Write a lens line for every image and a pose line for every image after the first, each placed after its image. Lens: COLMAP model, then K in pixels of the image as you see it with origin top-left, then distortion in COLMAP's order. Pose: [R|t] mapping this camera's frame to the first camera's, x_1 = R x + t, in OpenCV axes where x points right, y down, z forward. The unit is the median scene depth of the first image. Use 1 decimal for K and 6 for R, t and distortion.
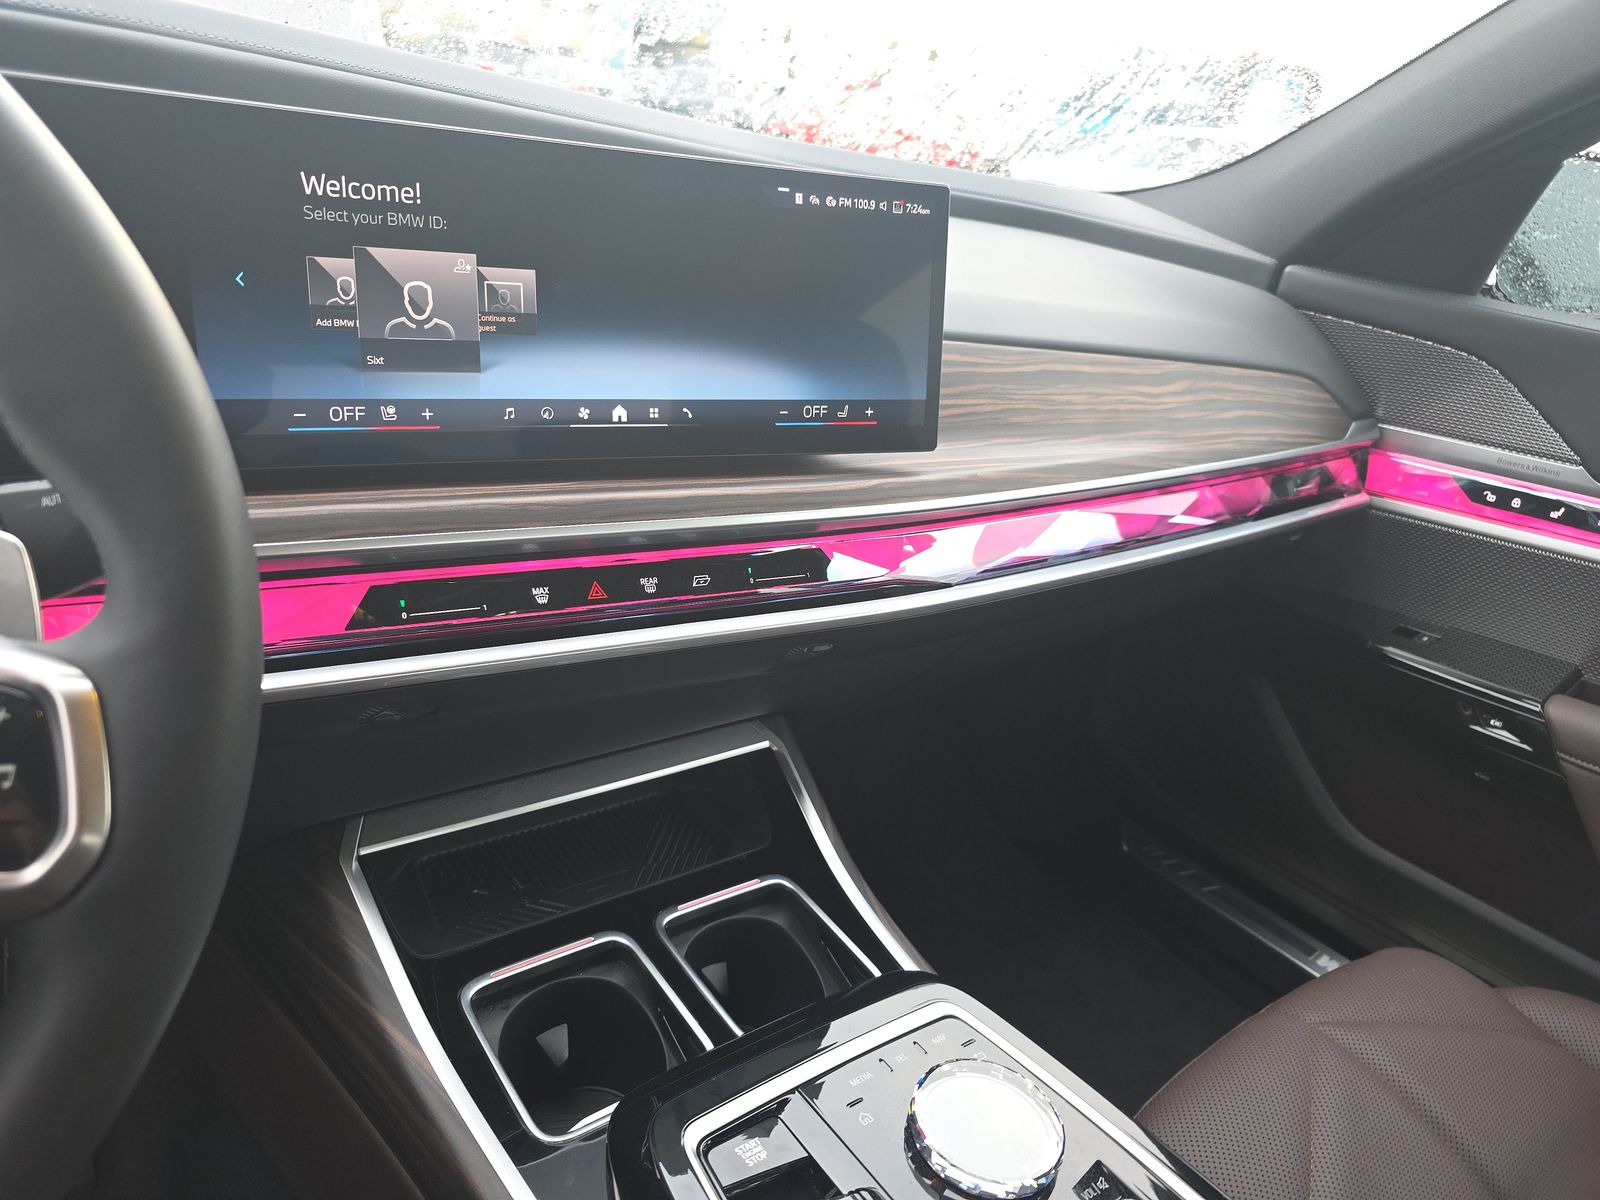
lens RADIAL K [[1054.9, 0, 802.5], [0, 1054.9, 589.0], [0, 0, 1]] dist [0.031067, -0.006292]
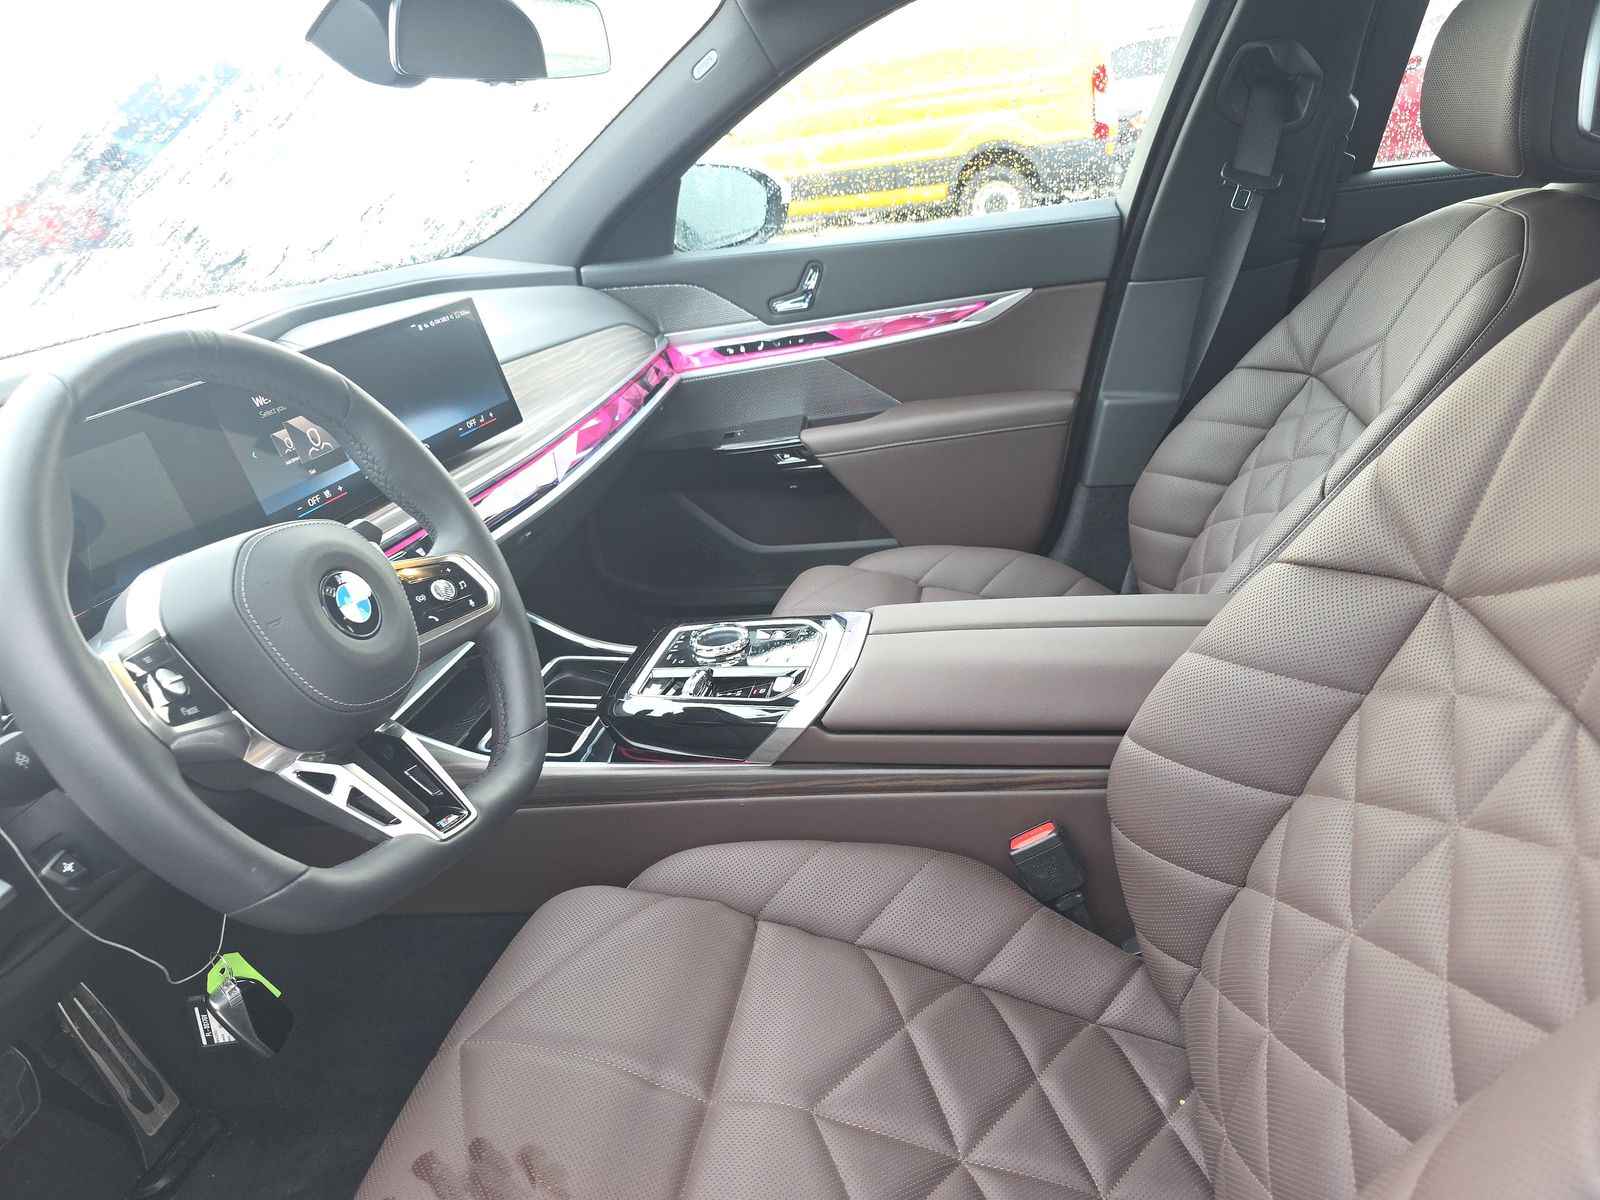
lens RADIAL K [[1054.9, 0, 791.8], [0, 1054.9, 607.0], [0, 0, 1]] dist [0.031067, -0.006292]
pose [[0.716295, -0.472360, 0.513613, -0.475111], [0.455208, 0.874176, 0.169120, 0.044878], [-0.528873, 0.112661, 0.841190, -0.608883]]
